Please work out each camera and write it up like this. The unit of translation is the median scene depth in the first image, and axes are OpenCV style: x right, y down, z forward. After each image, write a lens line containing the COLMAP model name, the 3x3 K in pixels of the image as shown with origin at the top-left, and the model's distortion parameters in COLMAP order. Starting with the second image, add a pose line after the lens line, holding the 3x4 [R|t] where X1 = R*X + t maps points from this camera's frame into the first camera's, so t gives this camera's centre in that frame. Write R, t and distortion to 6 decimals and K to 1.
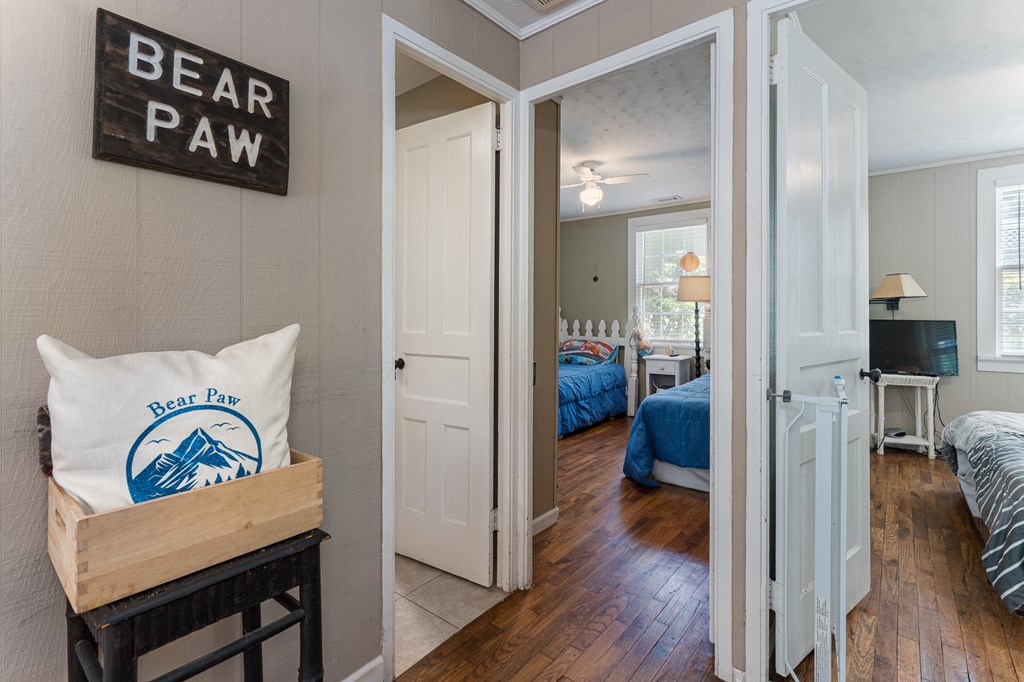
lens RADIAL K [[473.6, 0, 509.2], [0, 473.6, 315.2], [0, 0, 1]] dist [-0.003604, 0.001576]
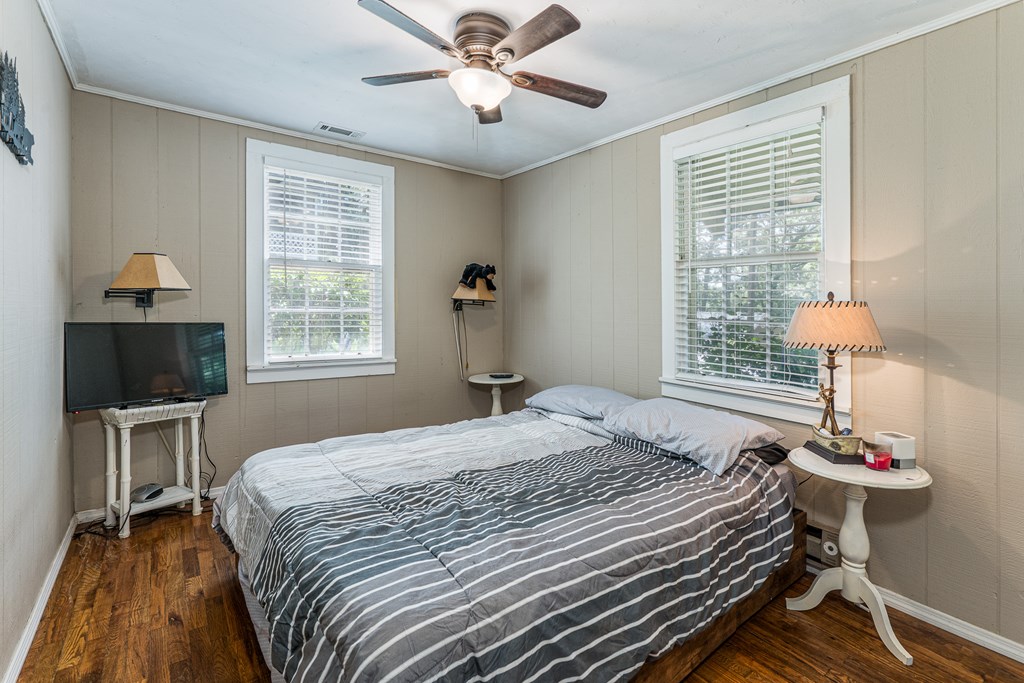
lens RADIAL K [[473.6, 0, 518.4], [0, 473.6, 315.2], [0, 0, 1]] dist [-0.003604, 0.001576]
pose [[0.233246, 0.003100, 0.972413, 0.305766], [0.004357, 0.999982, -0.004233, 0.003909], [-0.972408, 0.005224, 0.233229, 0.353605]]
